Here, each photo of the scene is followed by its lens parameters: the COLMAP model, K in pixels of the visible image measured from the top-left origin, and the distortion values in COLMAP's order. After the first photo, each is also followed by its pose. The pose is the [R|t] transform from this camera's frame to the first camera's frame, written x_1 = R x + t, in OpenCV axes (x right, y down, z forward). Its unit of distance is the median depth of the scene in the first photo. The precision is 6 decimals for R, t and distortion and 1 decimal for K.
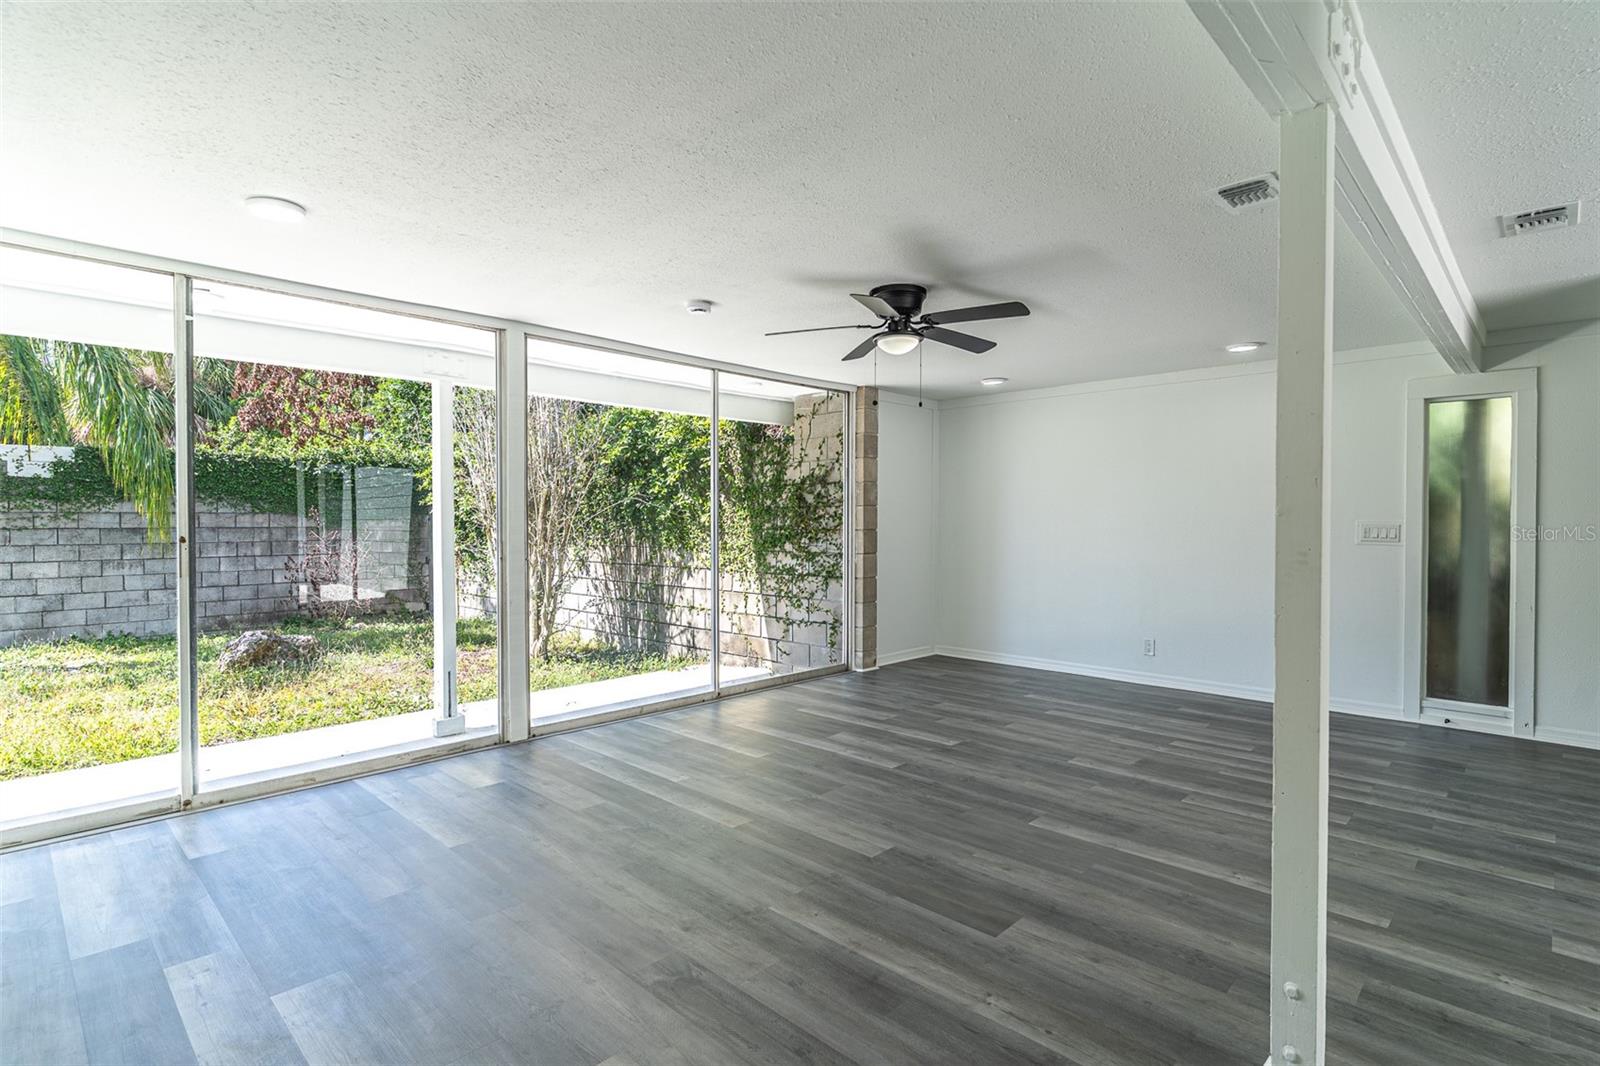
lens RADIAL K [[792.7, 0, 800.0], [0, 792.7, 533.0], [0, 0, 1]] dist [-0.002794, -0.000957]
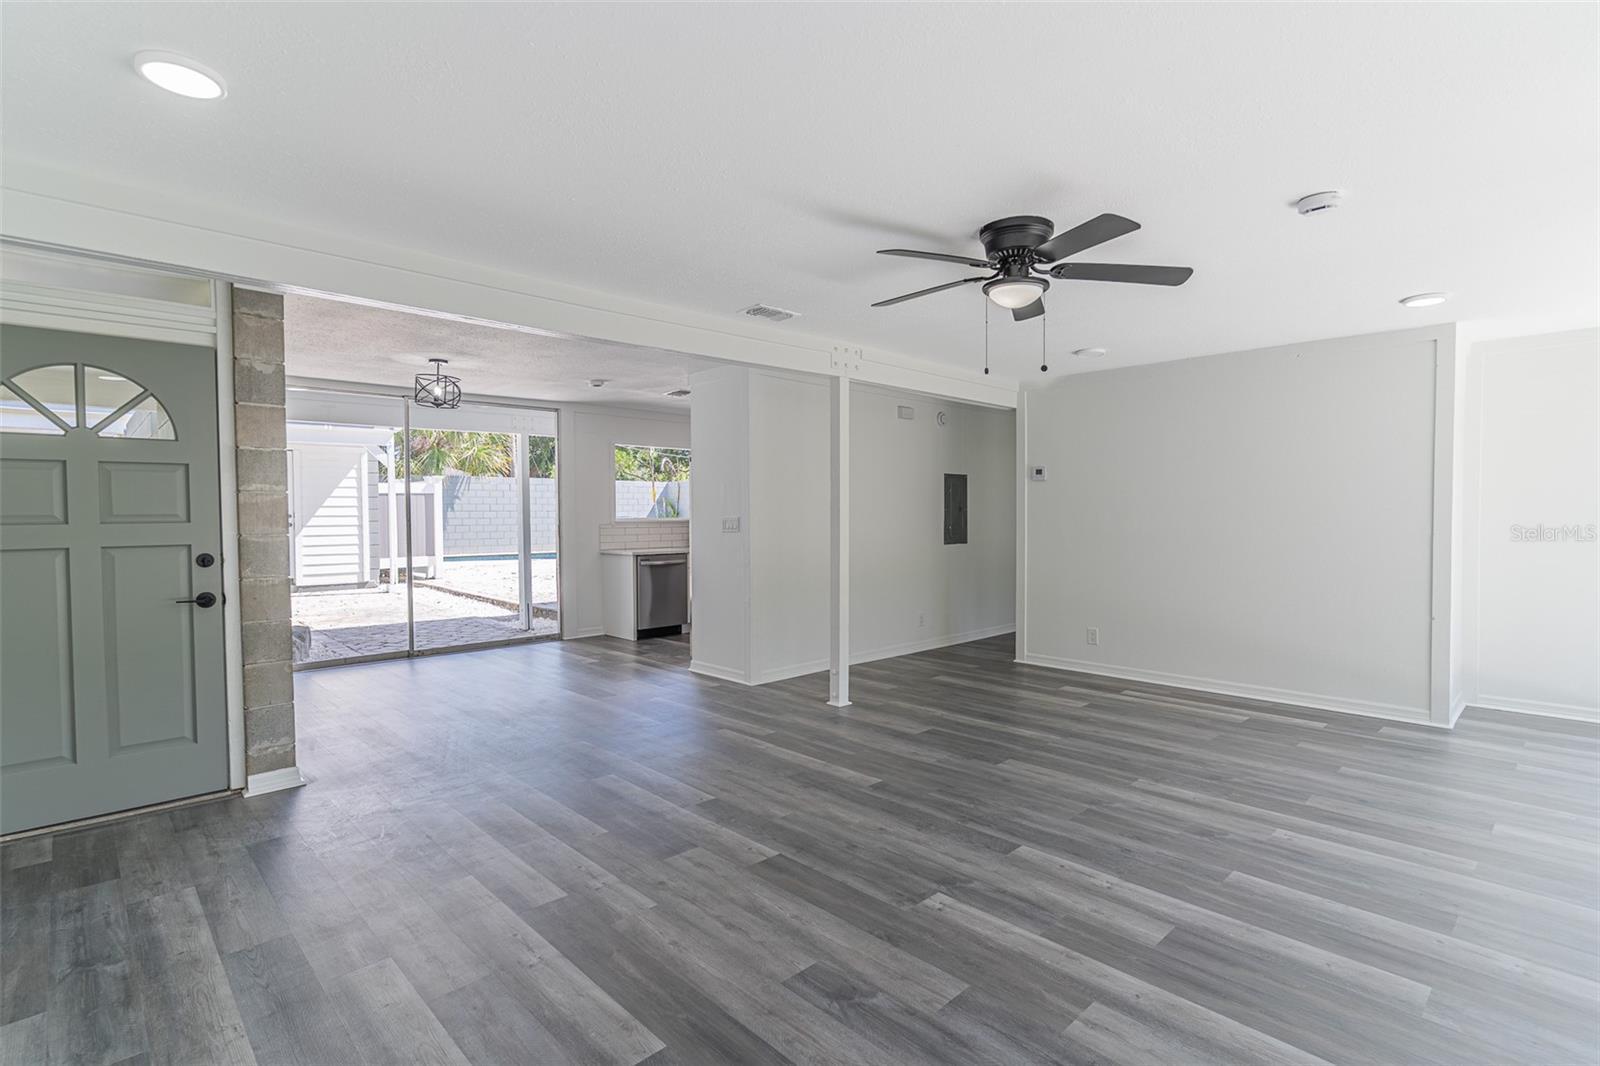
lens RADIAL K [[752.0, 0, 800.0], [0, 752.0, 533.0], [0, 0, 1]] dist [-0.000718, -0.001563]
pose [[-0.999062, -0.000170, 0.043303, 0.314493], [0.001570, 0.999193, 0.040145, -0.030038], [-0.043275, 0.040175, -0.998255, 1.812825]]
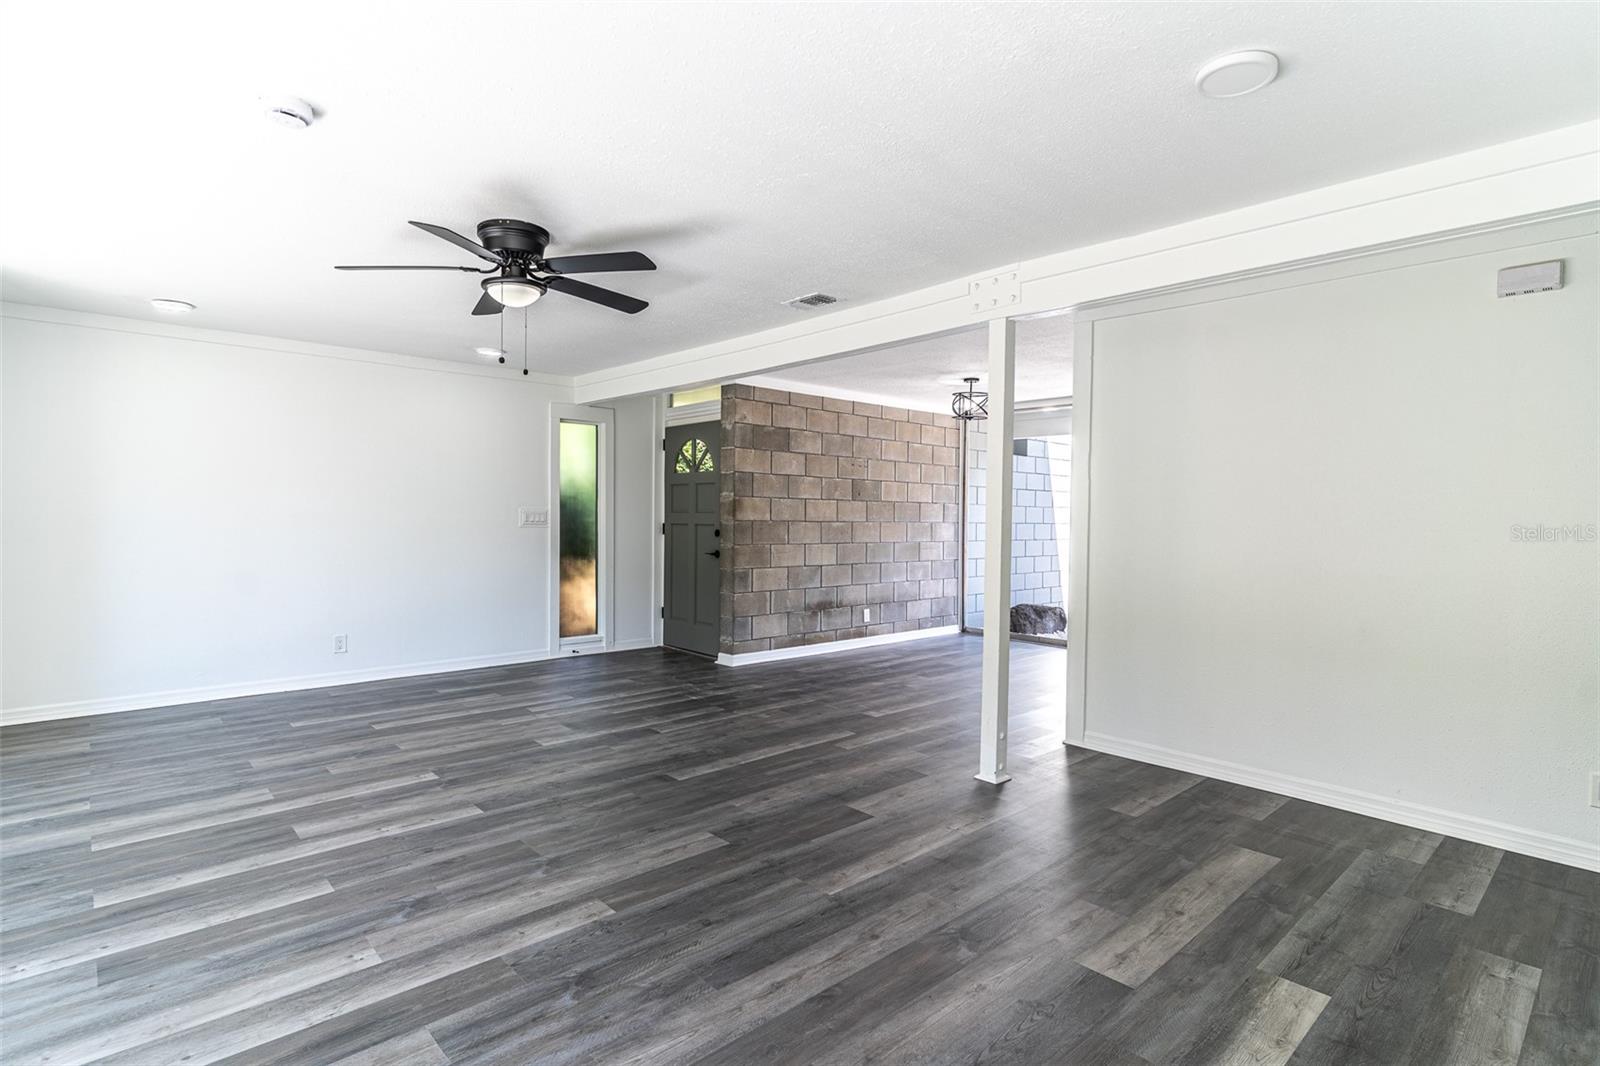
lens RADIAL K [[792.7, 0, 800.0], [0, 792.7, 533.0], [0, 0, 1]] dist [-0.002794, -0.000957]
pose [[0.053333, -0.026271, 0.998231, -0.709230], [0.003050, 0.999654, 0.026145, -0.009982], [-0.998572, 0.001650, 0.053395, 0.671604]]
